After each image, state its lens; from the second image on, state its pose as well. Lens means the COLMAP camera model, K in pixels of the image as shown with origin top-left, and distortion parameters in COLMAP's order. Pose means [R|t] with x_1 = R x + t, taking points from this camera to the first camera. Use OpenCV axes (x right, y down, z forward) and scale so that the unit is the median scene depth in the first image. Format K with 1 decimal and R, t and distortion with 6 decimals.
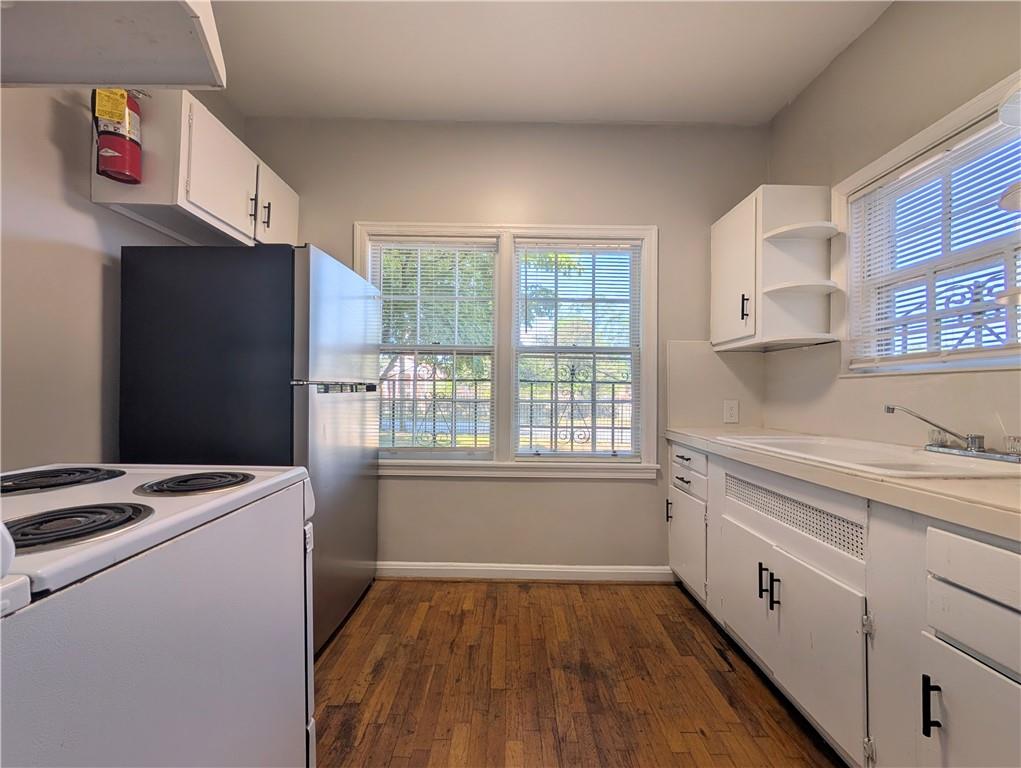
lens RADIAL K [[386.9, 0, 508.8], [0, 386.9, 389.7], [0, 0, 1]] dist [-0.001817, -0.000094]
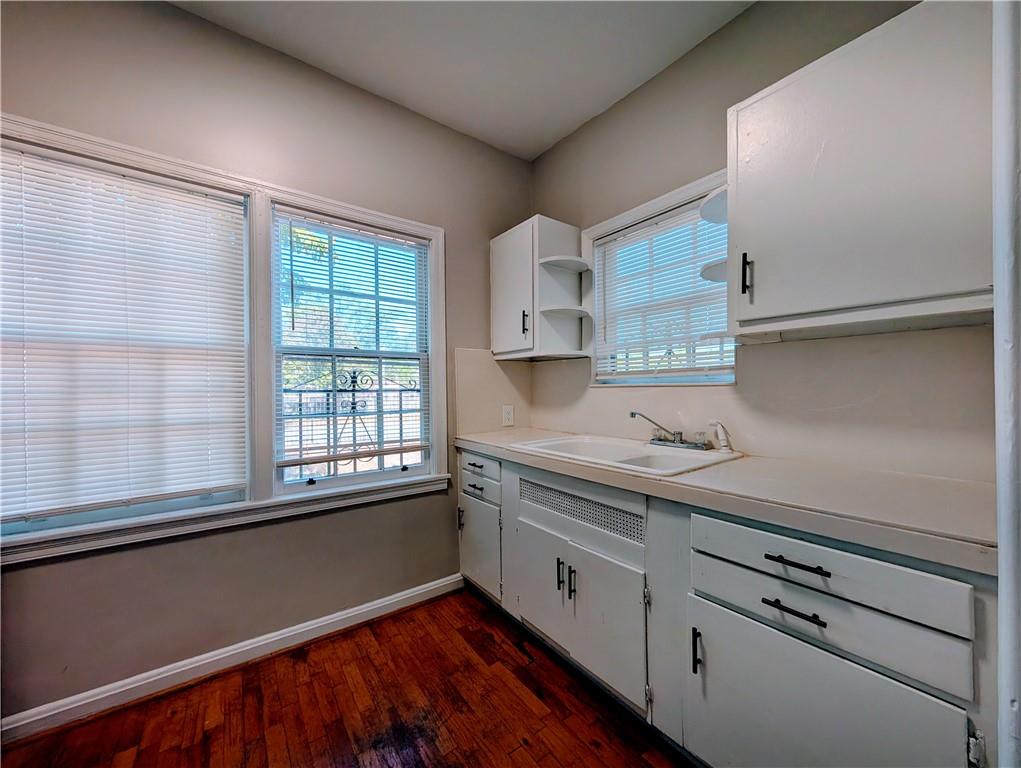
lens RADIAL K [[386.9, 0, 508.8], [0, 386.9, 389.7], [0, 0, 1]] dist [-0.001817, -0.000094]
pose [[0.805873, -0.018944, 0.591786, -0.083598], [0.011087, 0.999796, 0.016907, -0.042752], [-0.591985, -0.007064, 0.805918, 0.143558]]
